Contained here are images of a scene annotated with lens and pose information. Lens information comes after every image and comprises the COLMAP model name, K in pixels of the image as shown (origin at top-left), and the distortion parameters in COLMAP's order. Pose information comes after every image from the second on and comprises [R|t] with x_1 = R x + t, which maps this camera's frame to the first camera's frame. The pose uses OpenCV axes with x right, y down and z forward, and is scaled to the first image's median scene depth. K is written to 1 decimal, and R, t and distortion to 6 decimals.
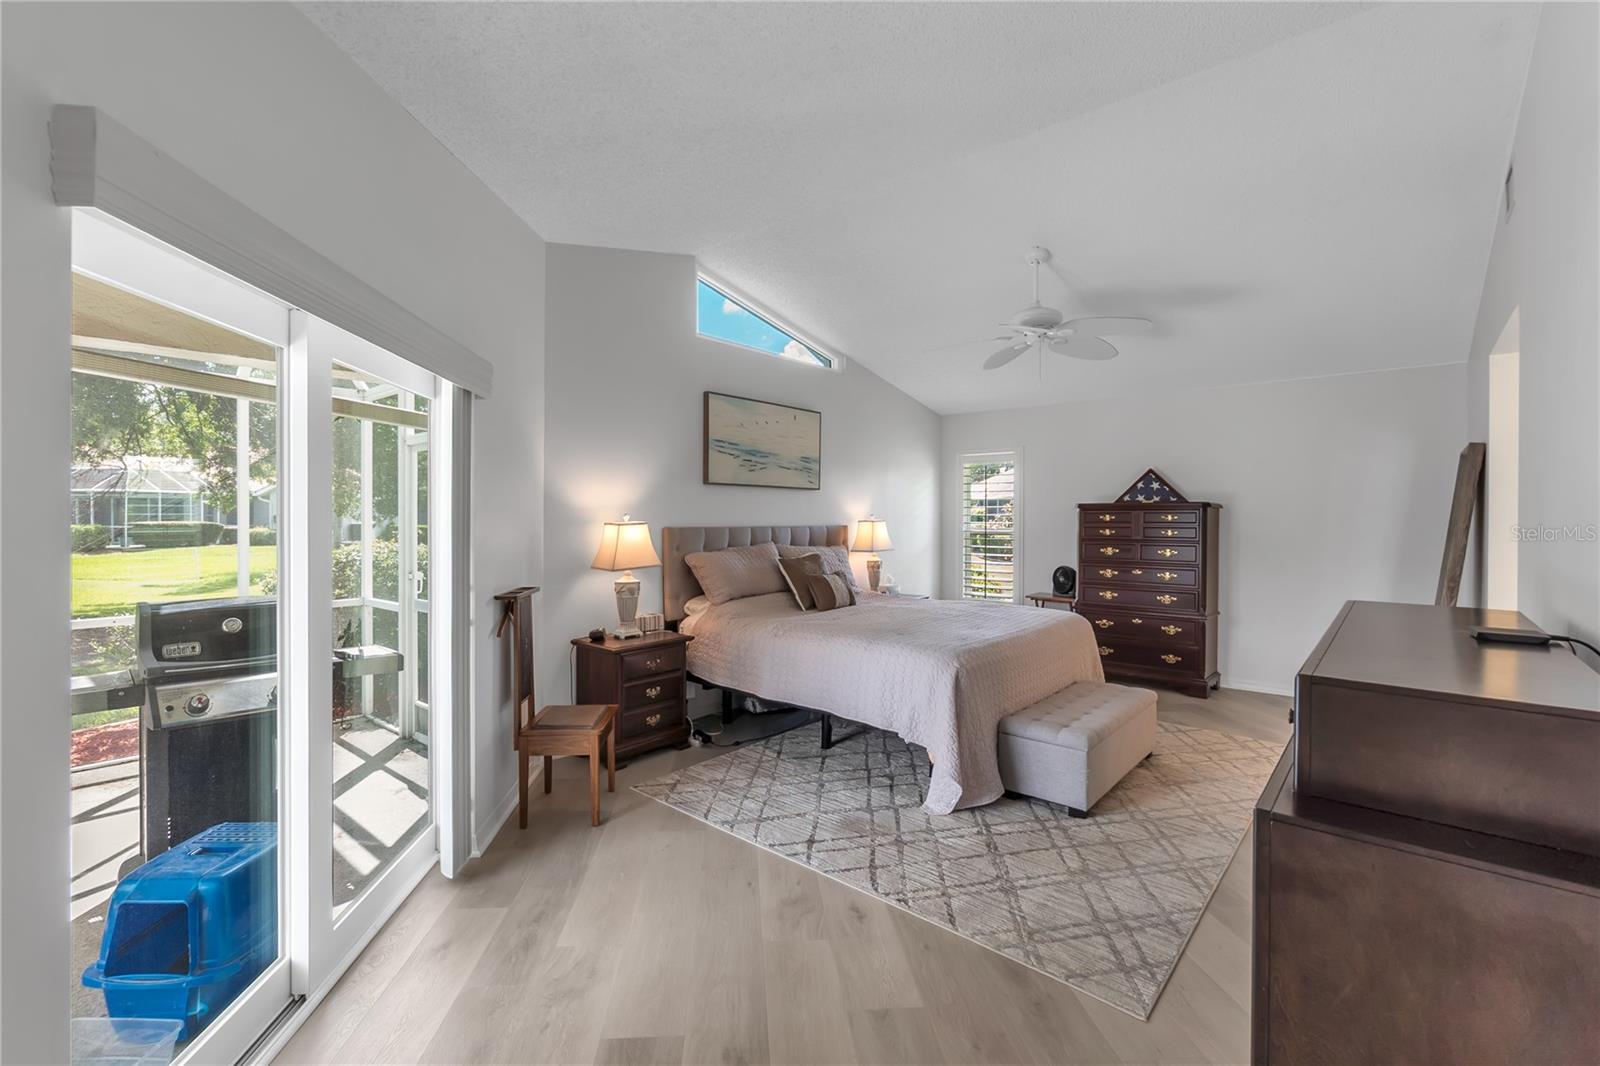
lens RADIAL K [[693.2, 0, 790.7], [0, 693.2, 523.8], [0, 0, 1]] dist [-0.009762, 0.002533]
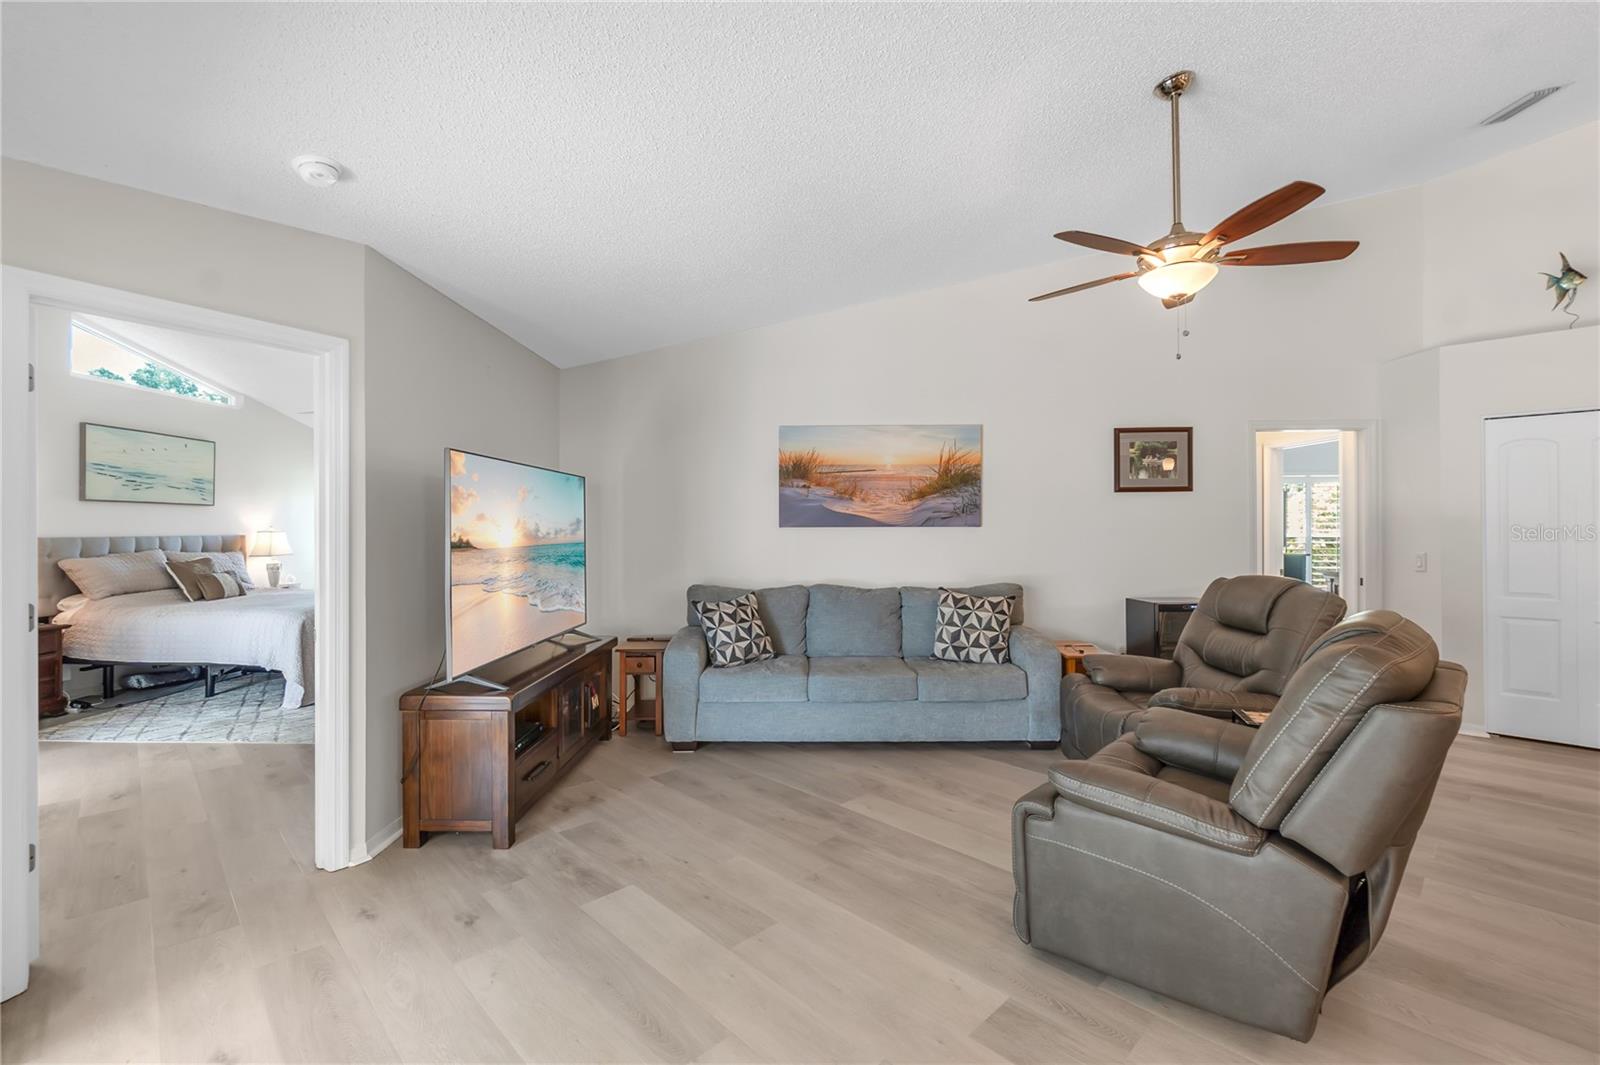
lens RADIAL K [[693.2, 0, 798.0], [0, 693.2, 530.5], [0, 0, 1]] dist [-0.009762, 0.002533]
pose [[0.765538, -0.003776, 0.643380, 0.056974], [0.009156, 0.999945, -0.005025, 0.010679], [-0.643326, 0.009738, 0.765530, -0.684613]]
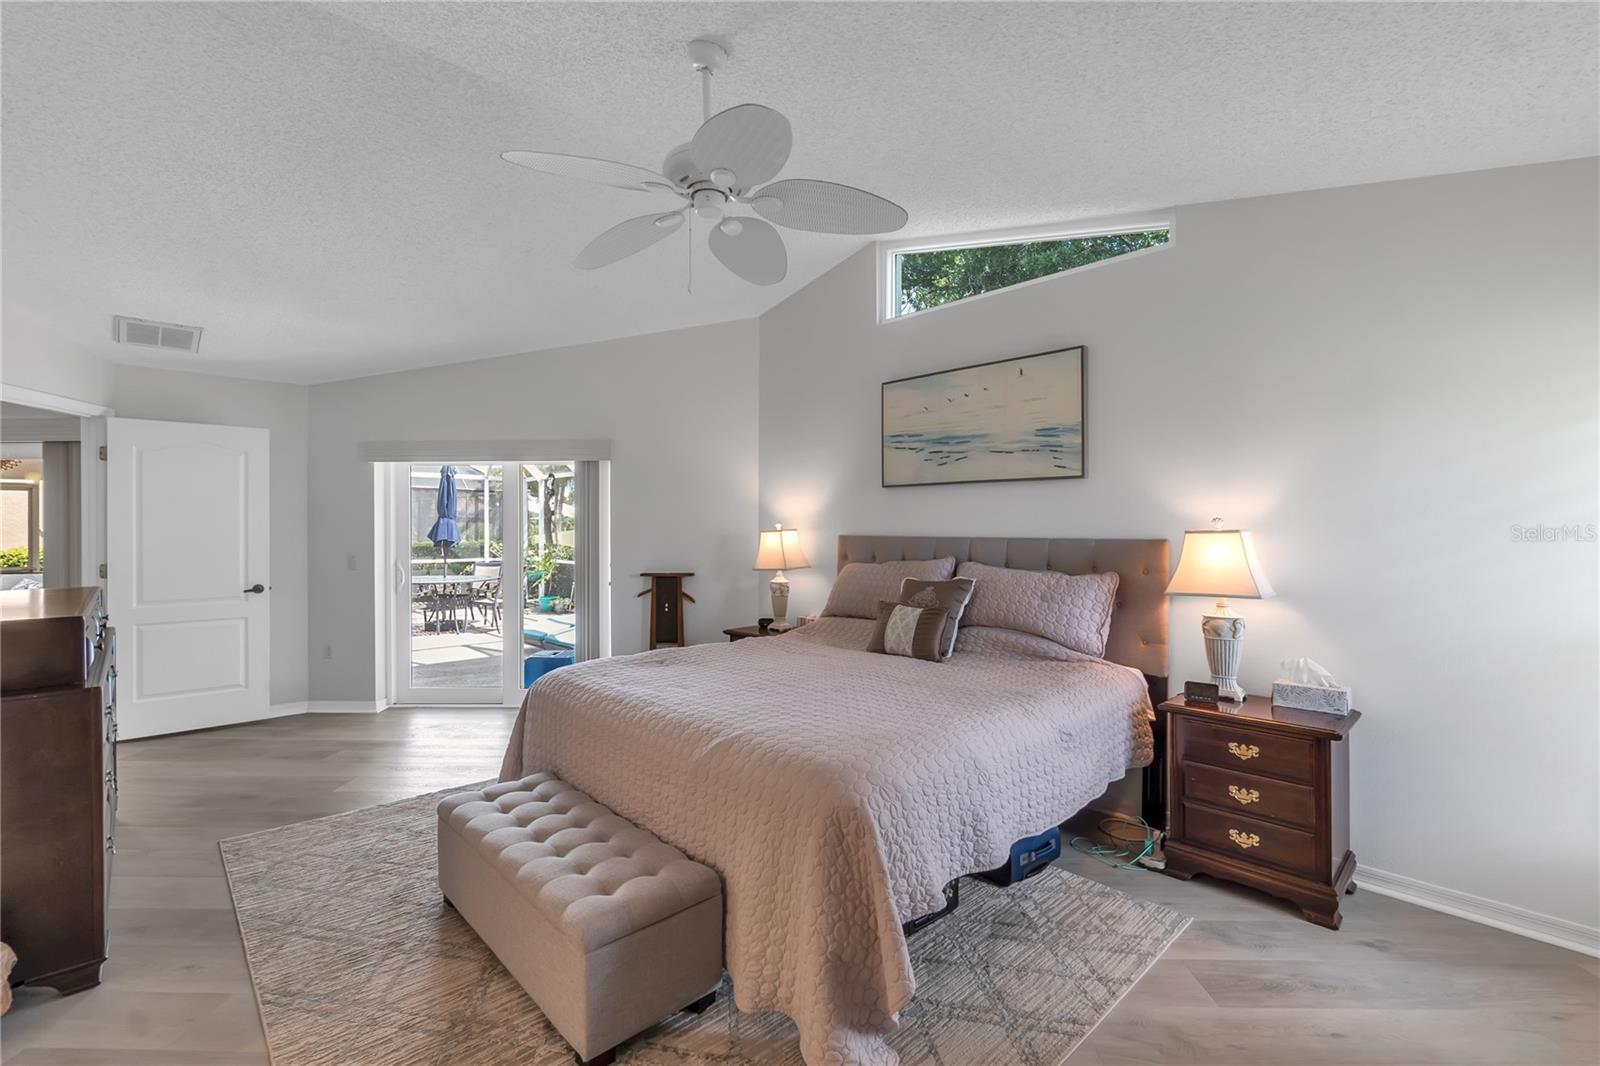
lens RADIAL K [[693.2, 0, 788.2], [0, 693.2, 528.7], [0, 0, 1]] dist [-0.009762, 0.002533]
pose [[-0.104083, 0.005307, -0.994554, 0.777080], [-0.007132, 0.999956, 0.006082, -0.009586], [0.994543, 0.007726, -0.104040, 0.975120]]
